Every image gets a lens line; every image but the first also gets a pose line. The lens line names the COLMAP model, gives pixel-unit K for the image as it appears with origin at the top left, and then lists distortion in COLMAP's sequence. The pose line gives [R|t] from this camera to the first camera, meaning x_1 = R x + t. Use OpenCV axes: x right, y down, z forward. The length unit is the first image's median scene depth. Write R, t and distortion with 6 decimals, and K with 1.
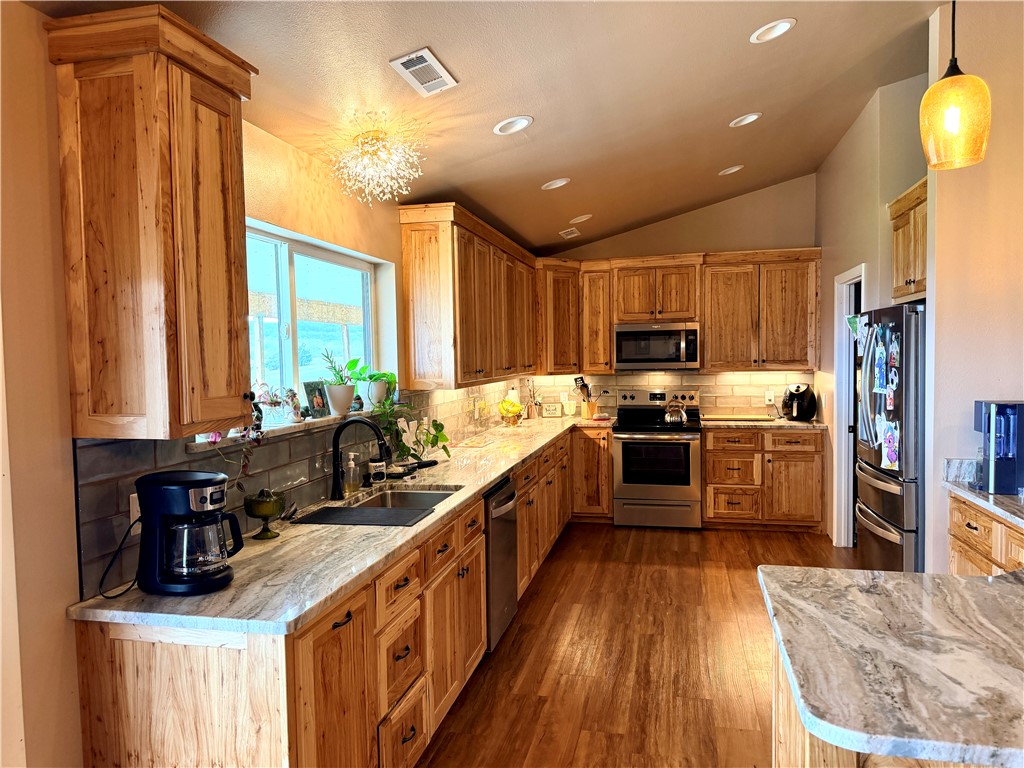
lens RADIAL K [[719.1, 0, 480.5], [0, 719.1, 388.7], [0, 0, 1]] dist [0.027051, -0.032270]
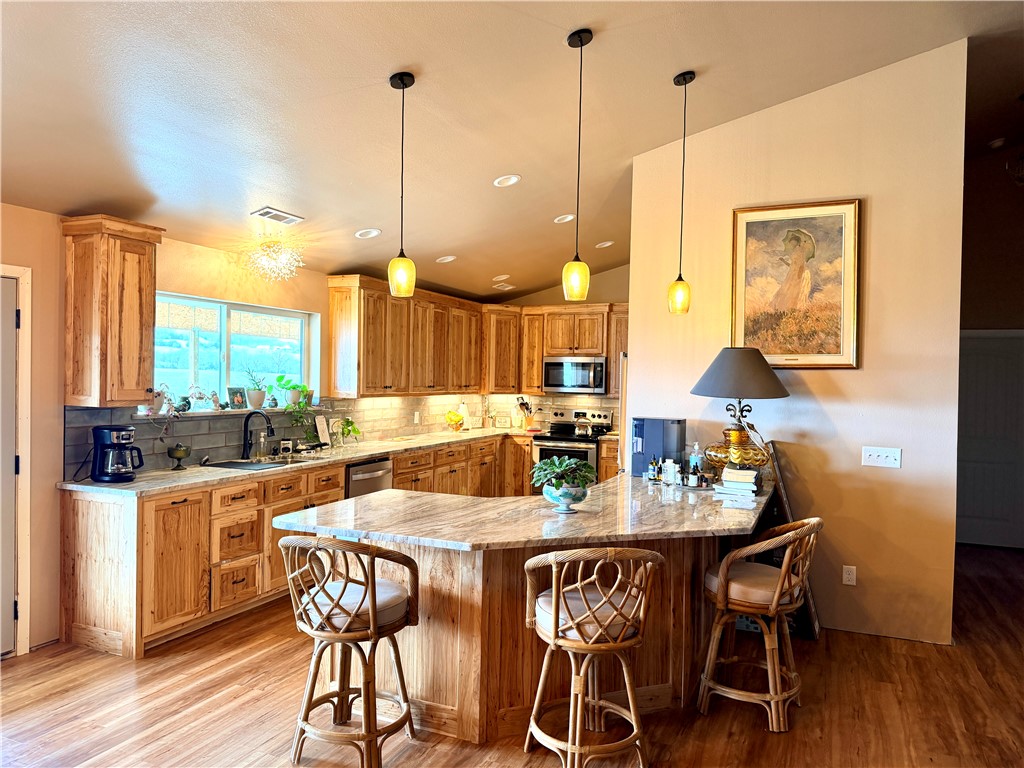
lens RADIAL K [[719.1, 0, 487.2], [0, 719.1, 386.3], [0, 0, 1]] dist [0.027051, -0.032270]
pose [[0.982917, 0.039050, -0.179861, 0.346278], [-0.045044, 0.998553, -0.029361, 0.005716], [0.178454, 0.036961, 0.983254, -0.293729]]
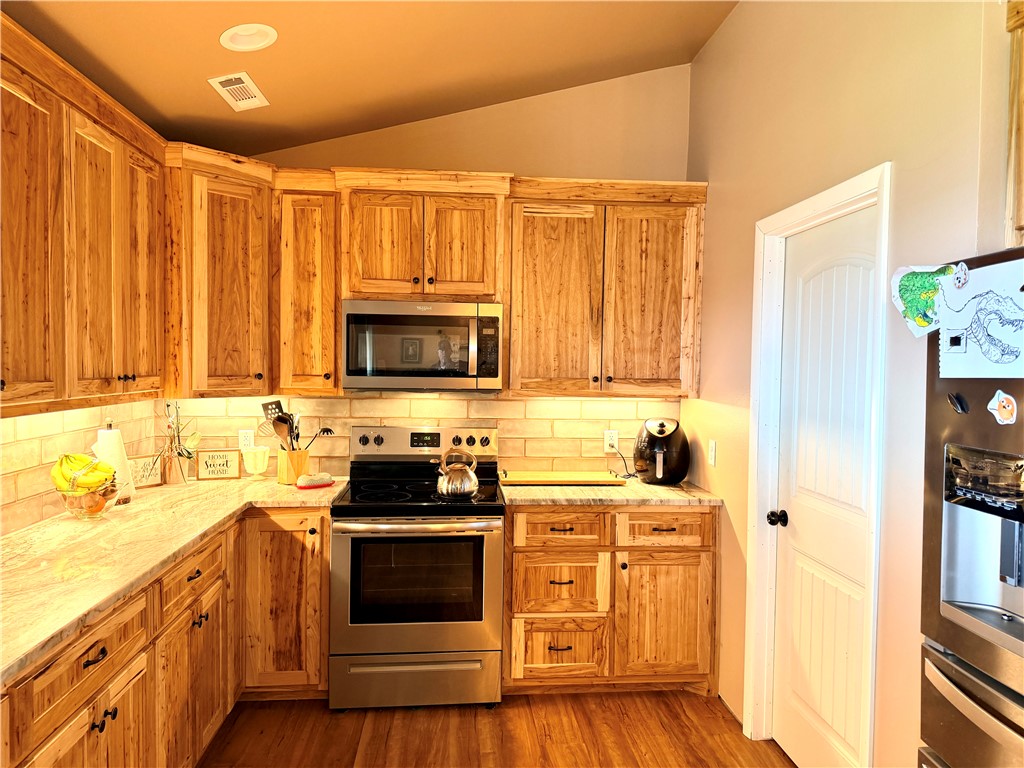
lens RADIAL K [[719.1, 0, 521.1], [0, 719.1, 384.5], [0, 0, 1]] dist [0.027051, -0.032270]
pose [[0.935677, 0.020570, 0.352258, 0.137092], [-0.014182, 0.999685, -0.020705, -0.022493], [-0.352573, 0.014378, 0.935674, 0.523777]]
